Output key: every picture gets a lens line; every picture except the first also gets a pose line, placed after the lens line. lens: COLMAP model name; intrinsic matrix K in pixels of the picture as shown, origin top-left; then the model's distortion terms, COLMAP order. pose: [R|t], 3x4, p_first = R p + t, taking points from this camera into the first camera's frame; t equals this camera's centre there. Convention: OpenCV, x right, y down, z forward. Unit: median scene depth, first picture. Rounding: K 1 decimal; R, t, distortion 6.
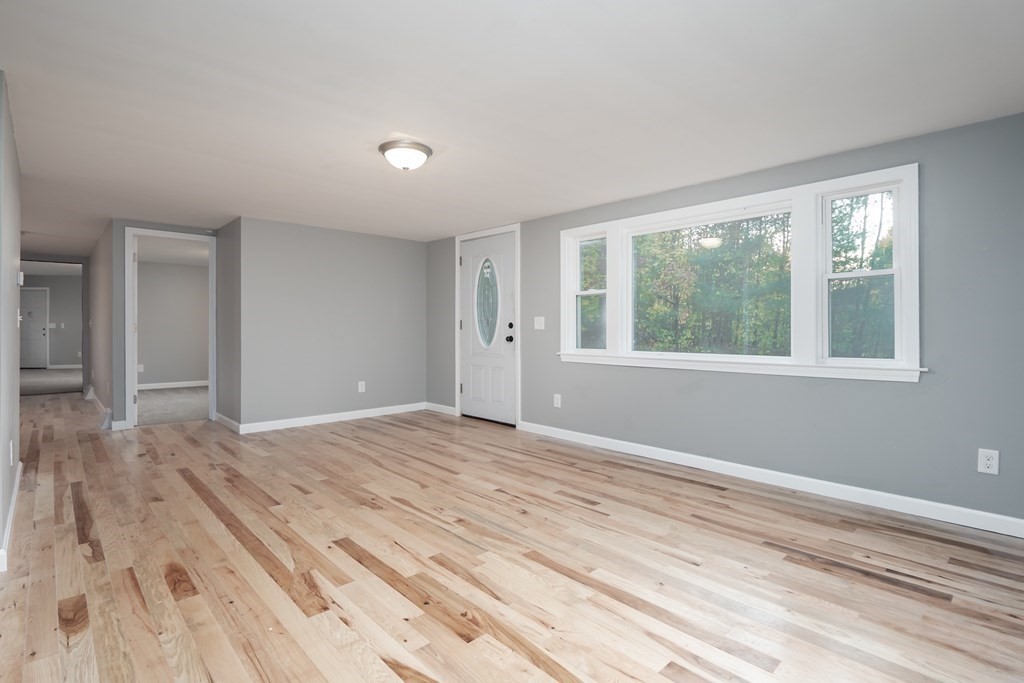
lens RADIAL K [[498.5, 0, 506.8], [0, 498.5, 331.7], [0, 0, 1]] dist [-0.011110, -0.001683]
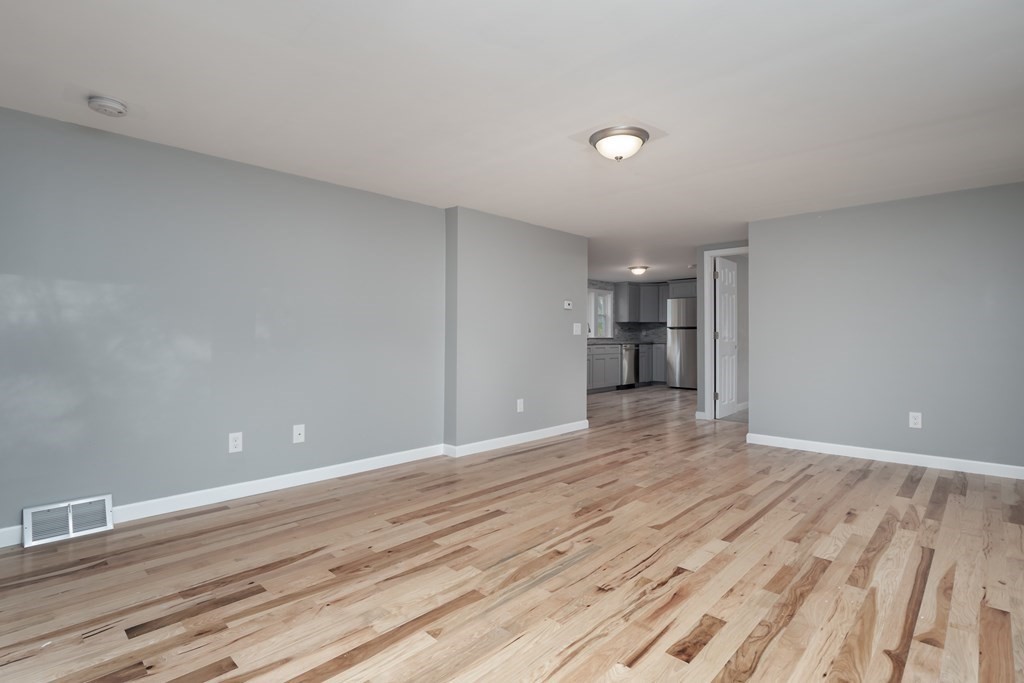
lens RADIAL K [[498.5, 0, 512.1], [0, 498.5, 337.8], [0, 0, 1]] dist [-0.011110, -0.001683]
pose [[0.063494, 0.007147, -0.997957, 0.813528], [-0.010419, 0.999925, 0.006498, -0.009402], [0.997928, 0.009985, 0.063564, 0.886165]]
